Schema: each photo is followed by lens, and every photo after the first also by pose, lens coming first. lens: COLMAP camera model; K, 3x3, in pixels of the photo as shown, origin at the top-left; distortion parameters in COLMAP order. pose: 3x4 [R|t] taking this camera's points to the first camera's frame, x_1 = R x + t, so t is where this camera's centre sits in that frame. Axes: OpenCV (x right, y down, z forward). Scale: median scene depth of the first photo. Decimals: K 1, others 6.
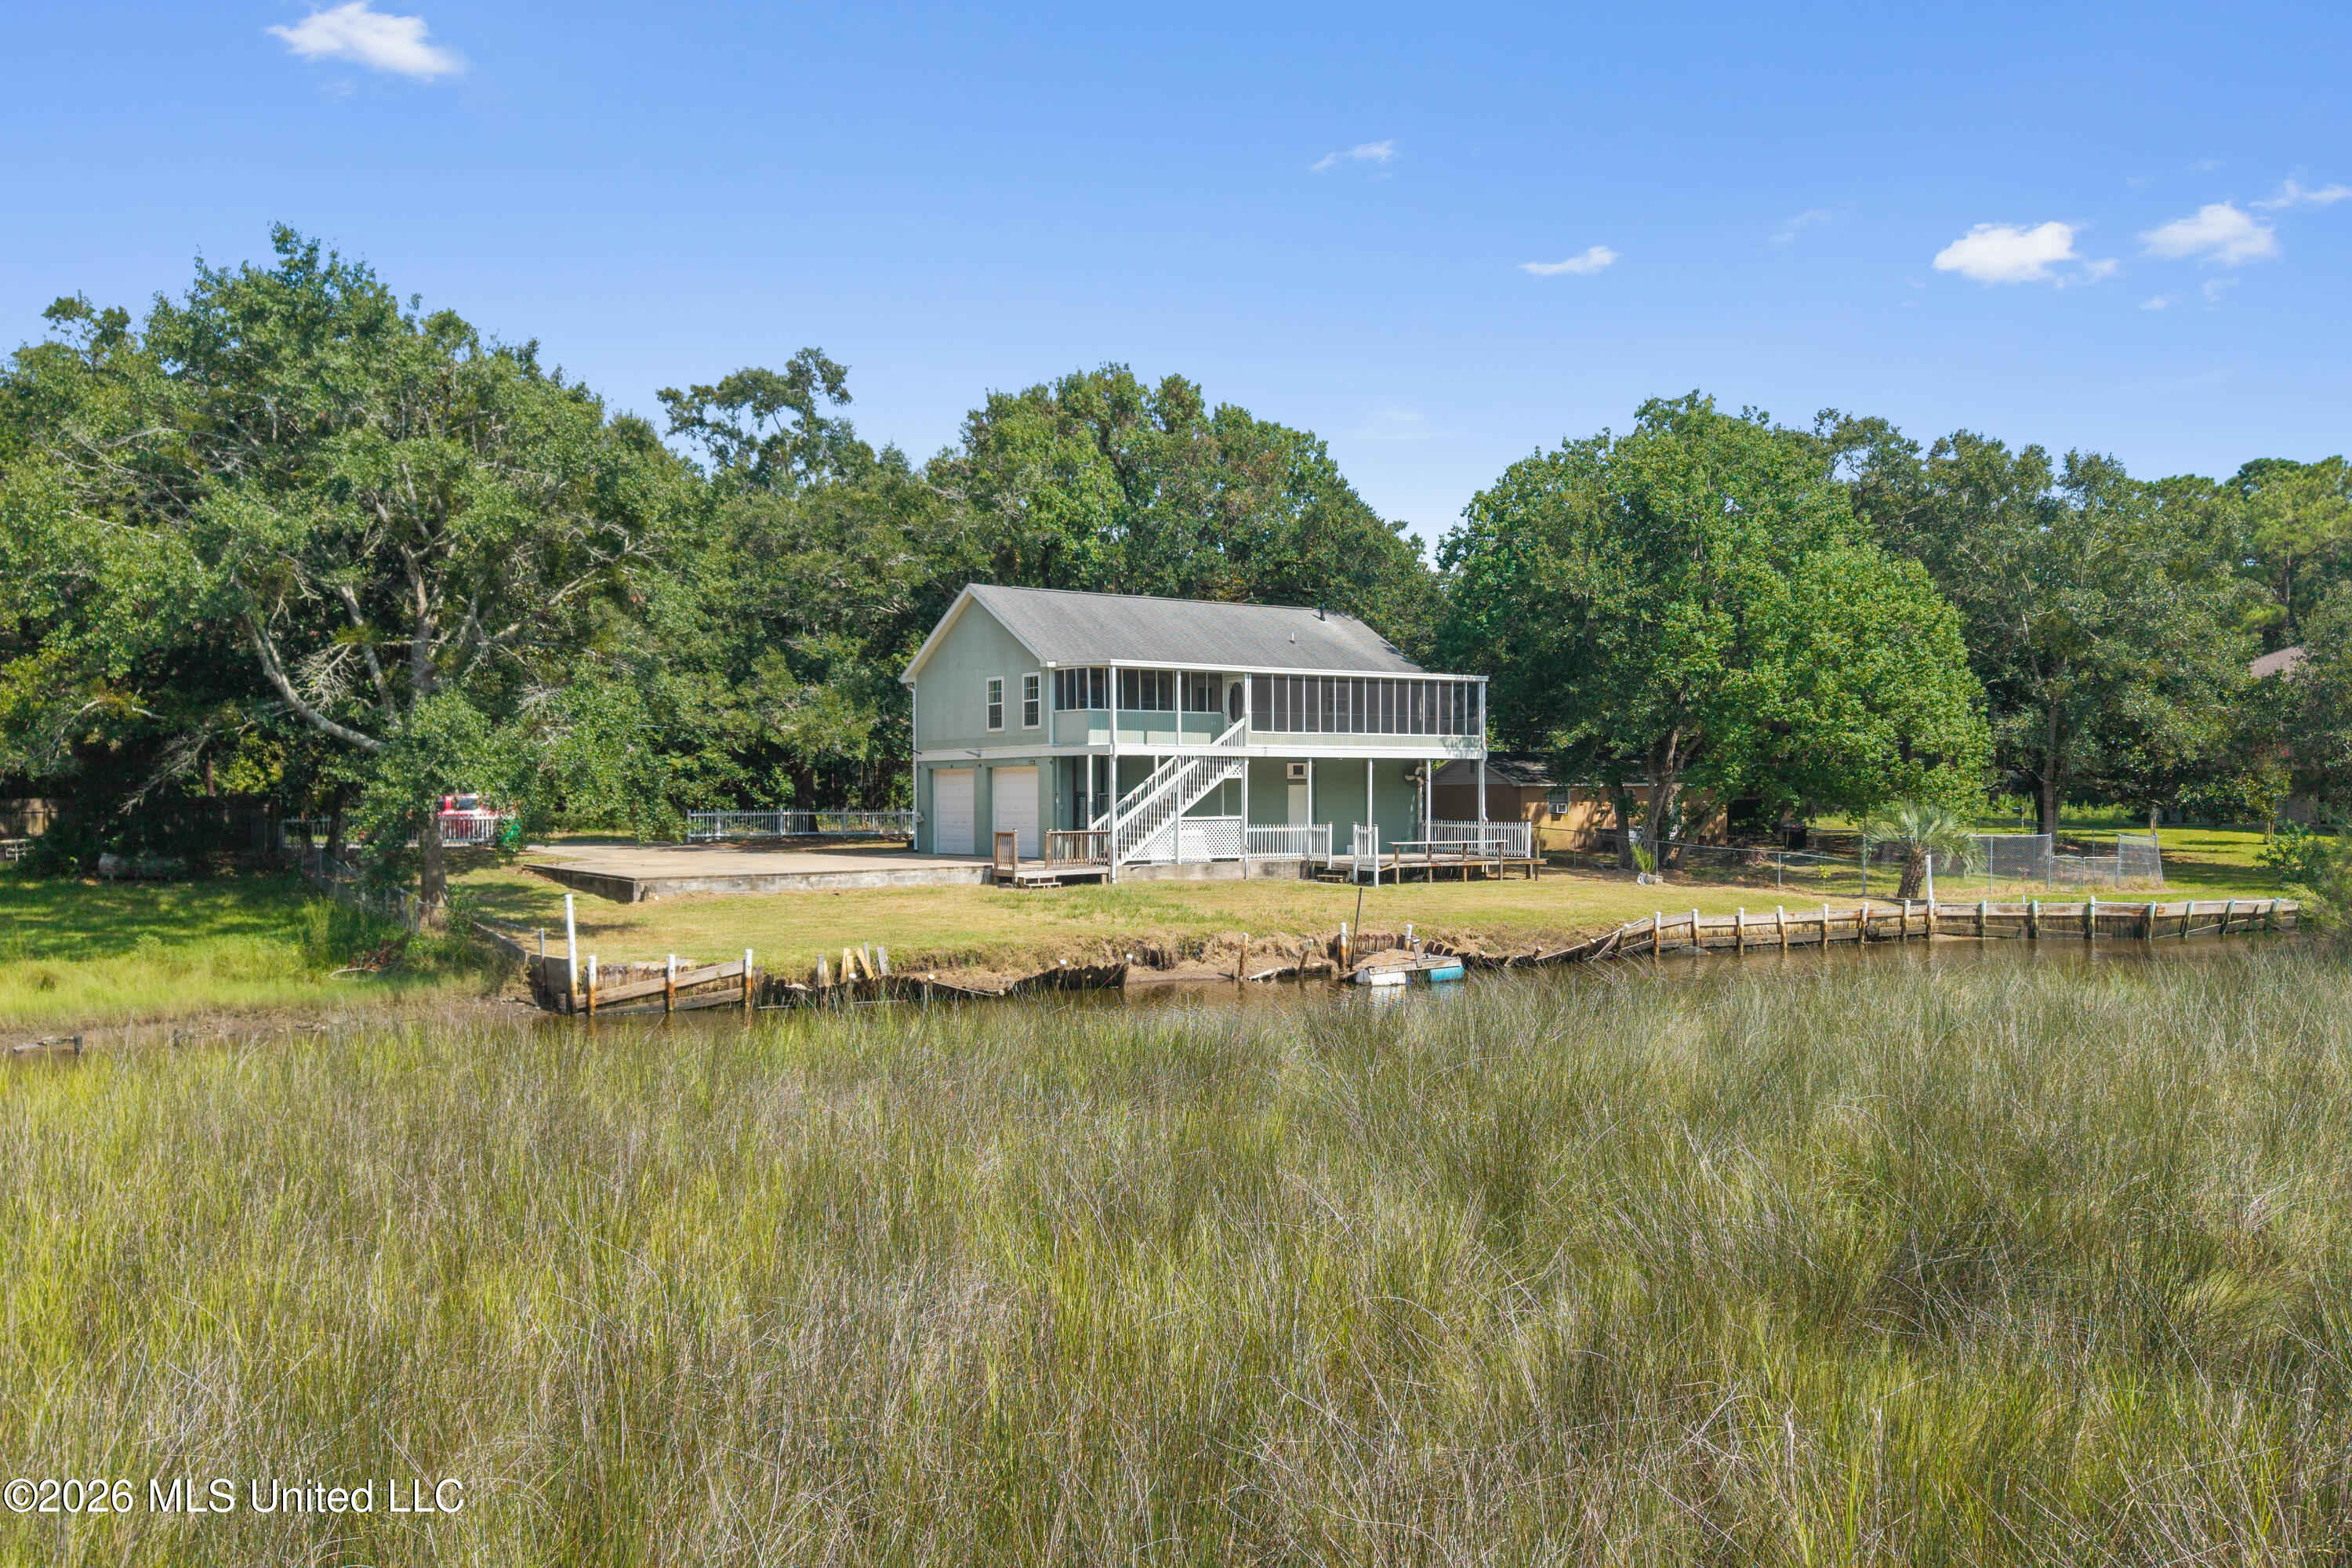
lens RADIAL K [[1872.9, 0, 1176.0], [0, 1872.9, 784.0], [0, 0, 1]] dist [0.105717, -0.221776]
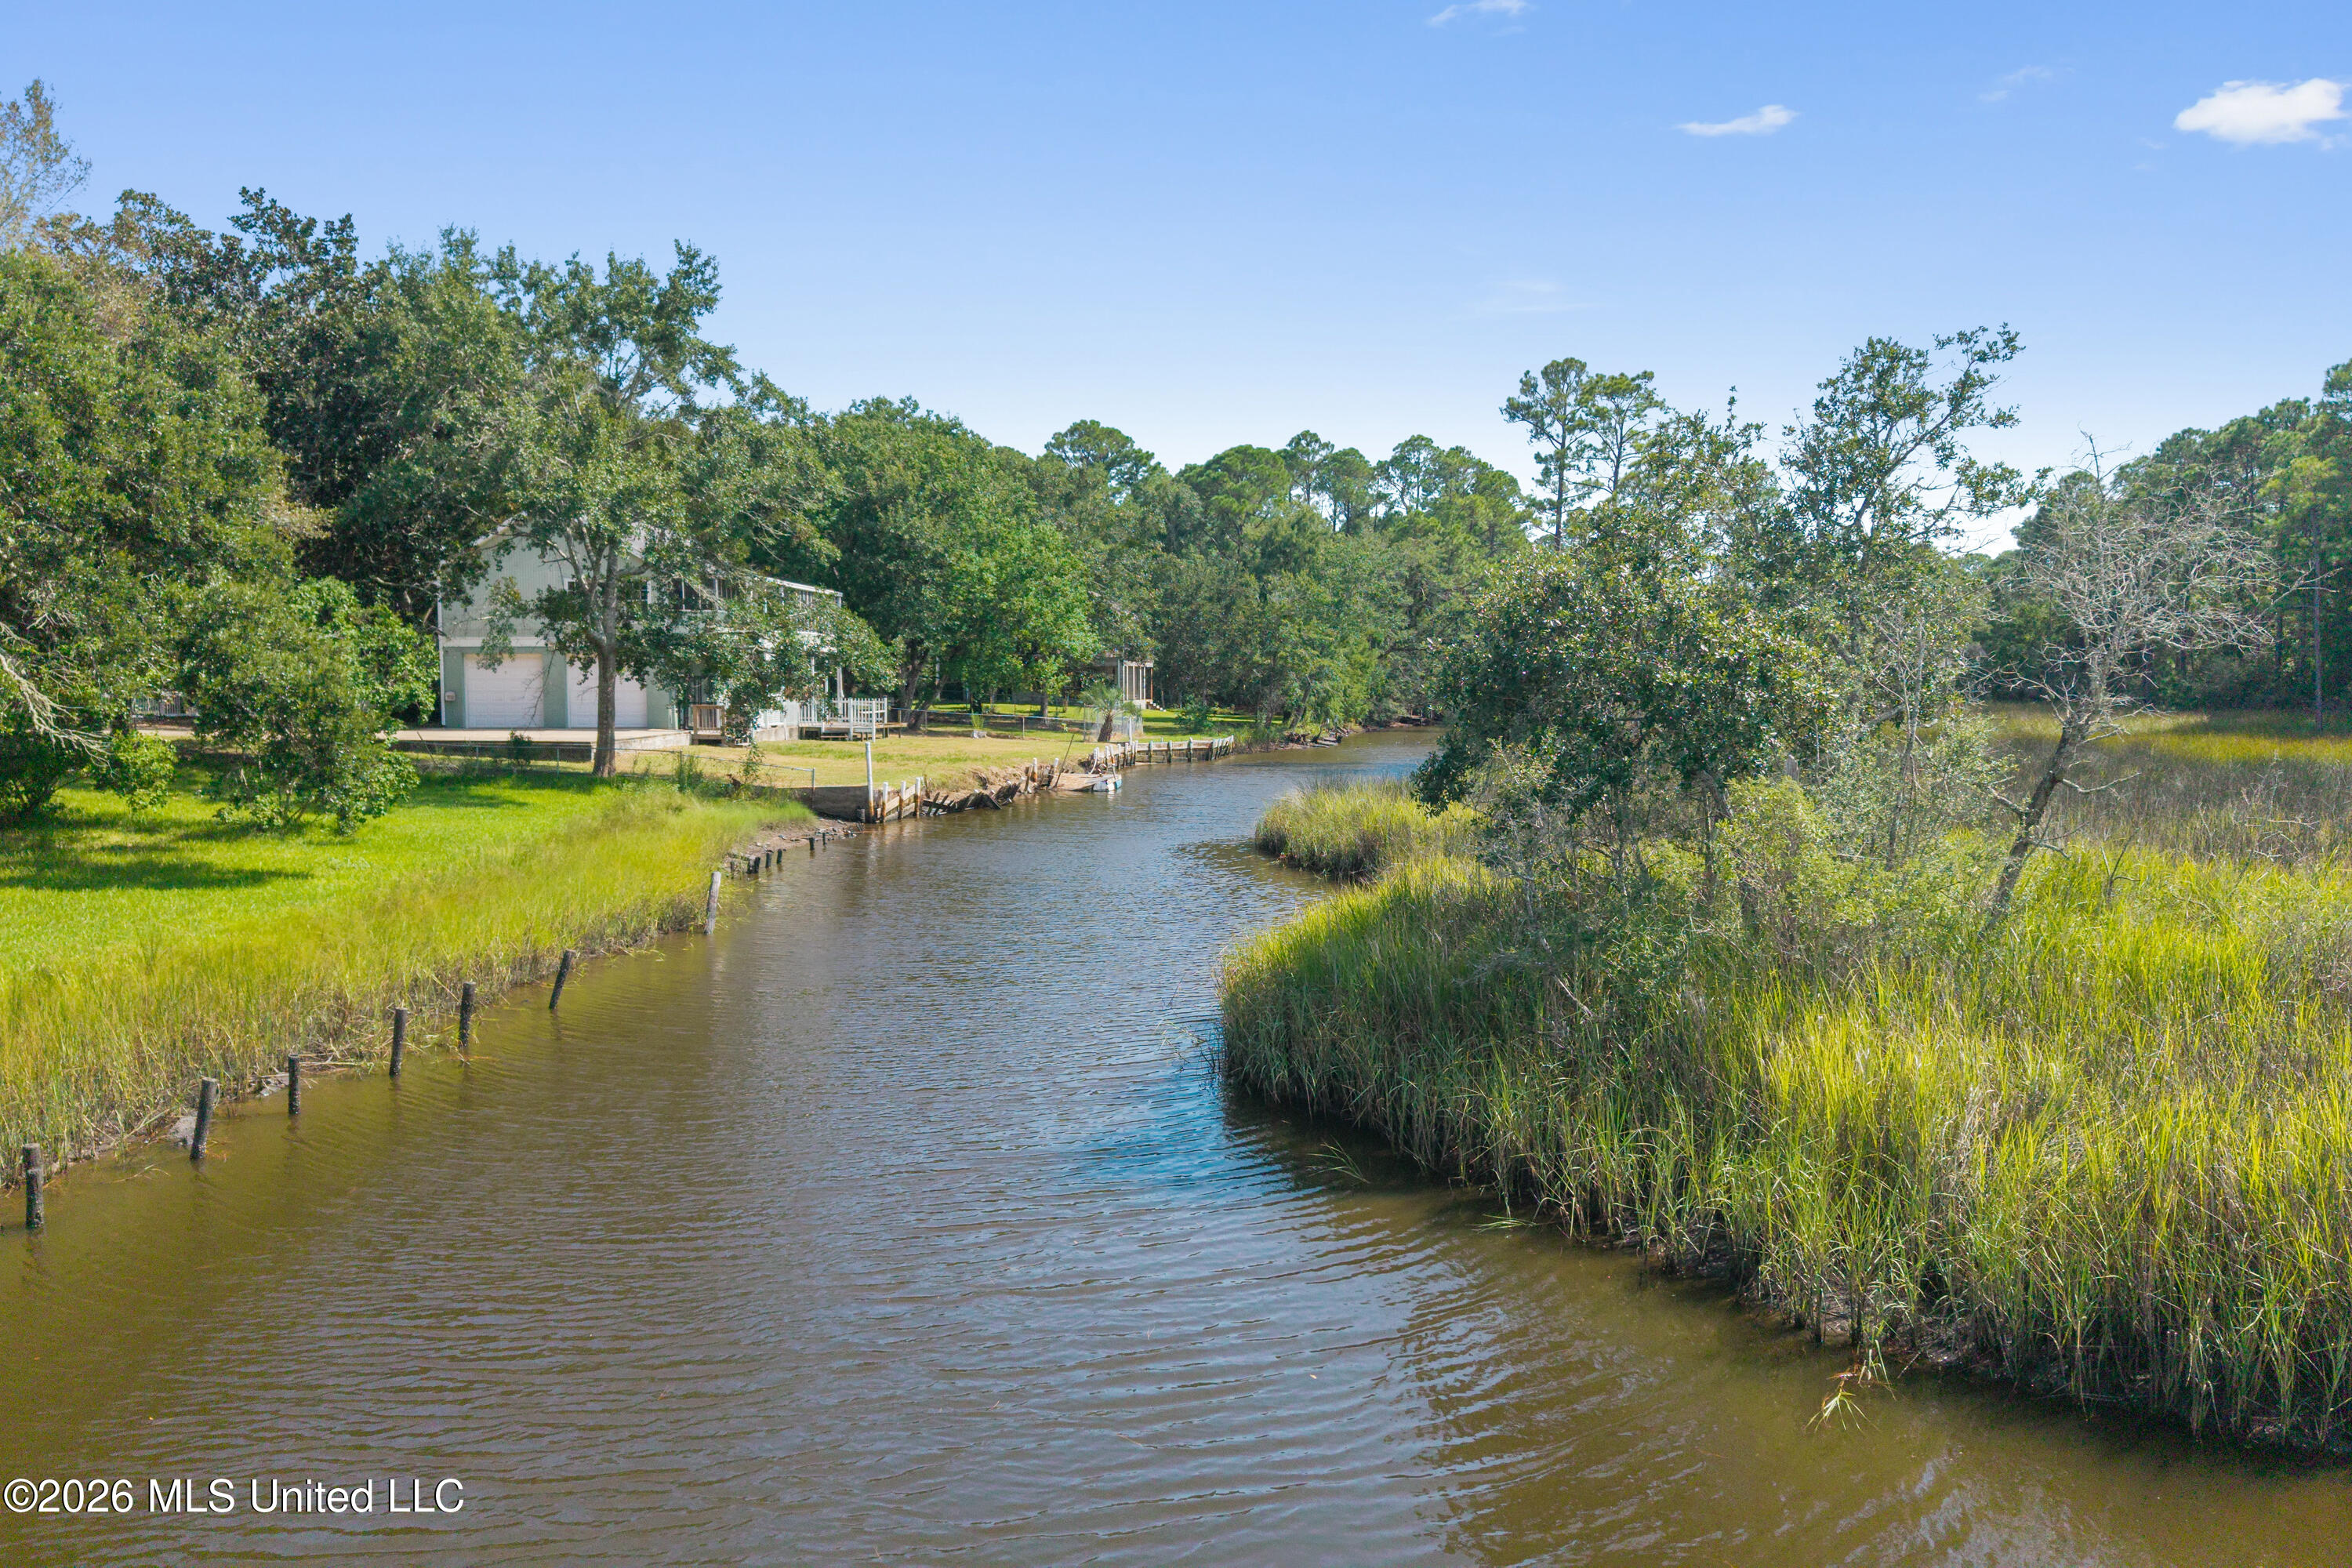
lens RADIAL K [[1863.5, 0, 1169.8], [0, 1863.5, 793.9], [0, 0, 1]] dist [0.012022, 0.000075]
pose [[0.624121, -0.044696, 0.780048, -0.833460], [-0.006027, 0.998057, 0.062010, 0.003826], [-0.781305, -0.043403, 0.622639, -0.057655]]
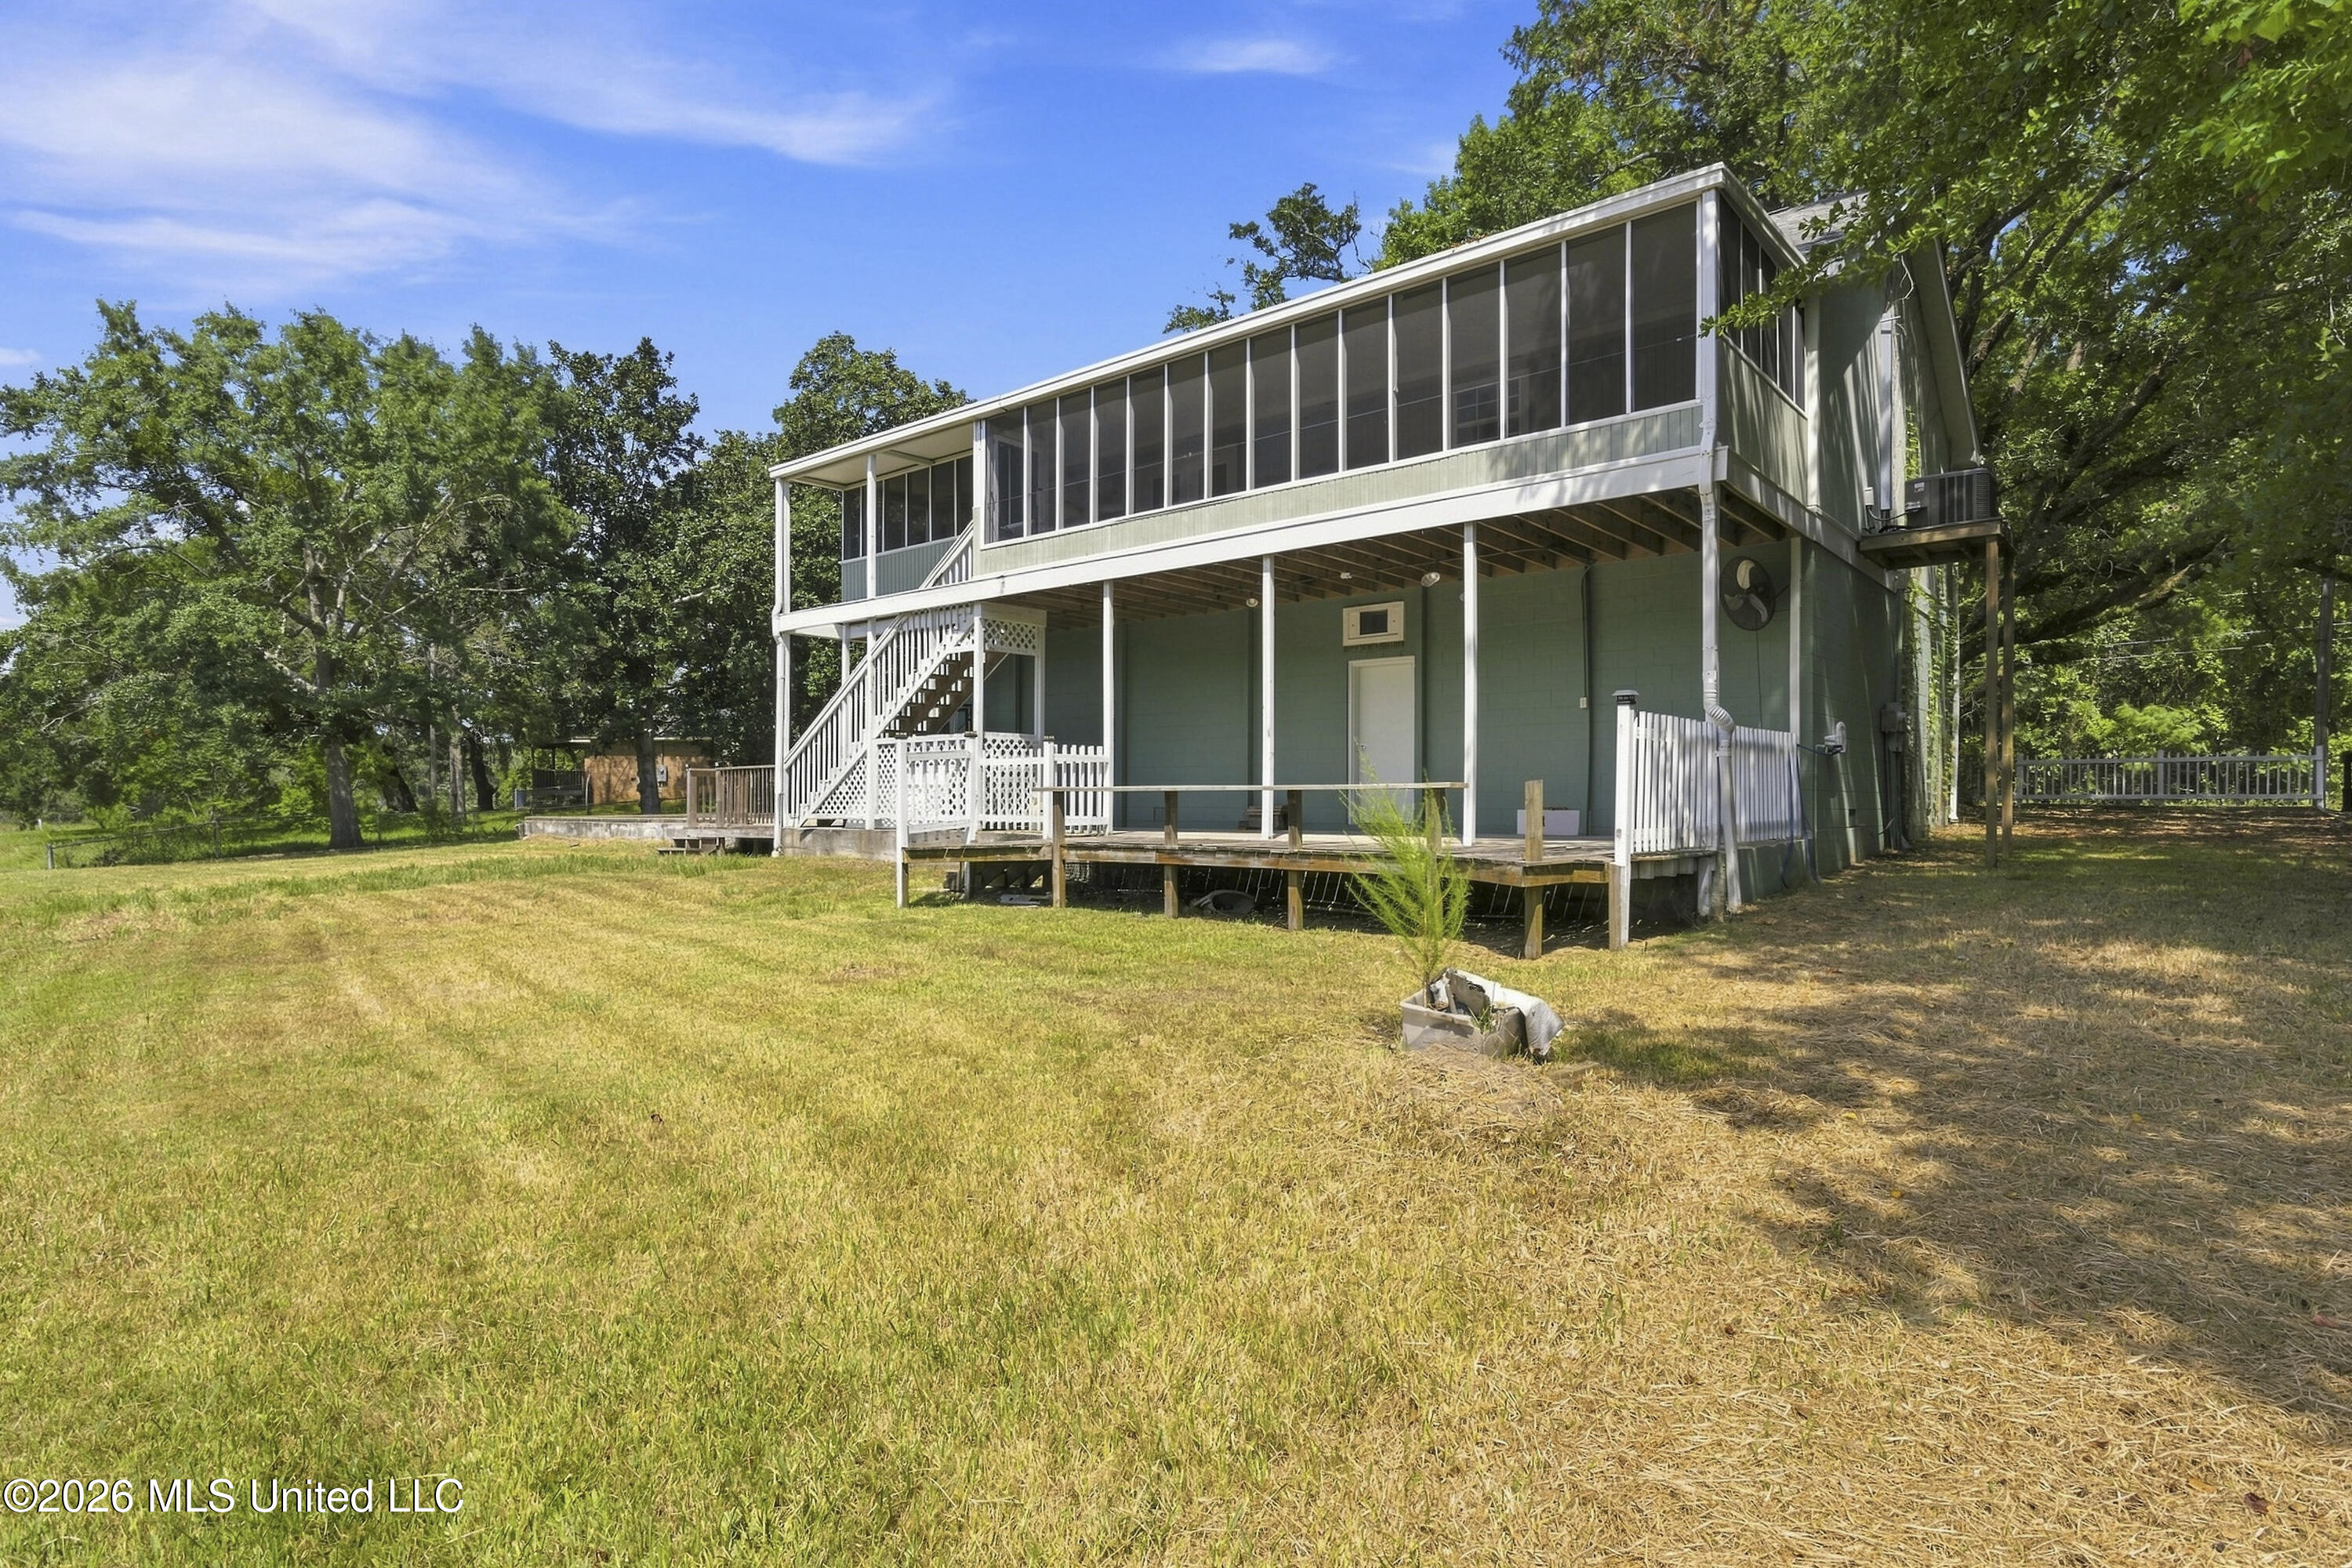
lens RADIAL K [[1182.3, 0, 1171.8], [0, 1182.3, 774.9], [0, 0, 1]] dist [-0.008410, -0.000162]
pose [[0.248160, -0.014983, -0.968603, 0.326651], [0.004435, 0.999887, -0.014331, 0.031455], [0.968709, -0.000740, 0.248198, 0.964686]]
